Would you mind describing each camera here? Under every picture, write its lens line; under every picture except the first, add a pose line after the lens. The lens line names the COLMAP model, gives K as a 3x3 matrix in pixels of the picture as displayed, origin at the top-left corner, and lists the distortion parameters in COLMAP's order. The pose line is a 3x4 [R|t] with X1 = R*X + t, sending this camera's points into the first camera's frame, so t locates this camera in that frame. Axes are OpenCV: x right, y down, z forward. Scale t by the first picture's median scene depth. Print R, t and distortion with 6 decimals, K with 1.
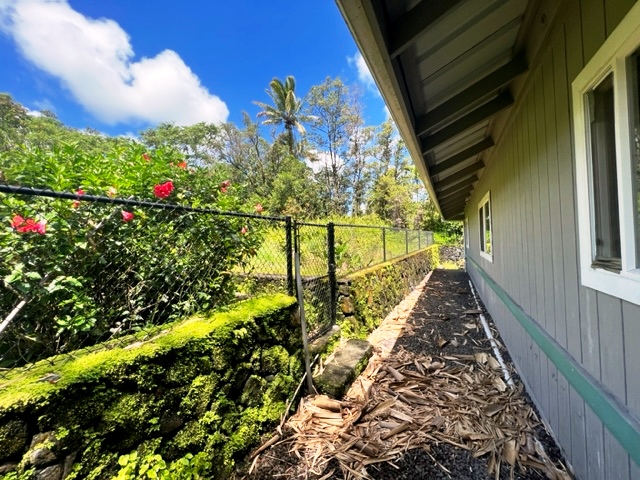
lens RADIAL K [[255.3, 0, 319.9], [0, 255.3, 238.1], [0, 0, 1]] dist [0.001582, 0.000310]
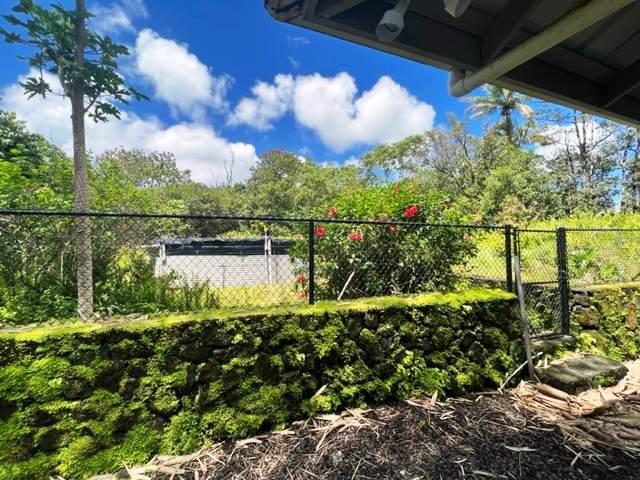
lens RADIAL K [[255.3, 0, 319.2], [0, 255.3, 238.1], [0, 0, 1]] dist [0.001582, 0.000310]
pose [[0.729588, -0.003108, -0.683880, 0.035794], [-0.008574, 0.999870, -0.013691, -0.000287], [0.683833, 0.015852, 0.729466, -0.331841]]
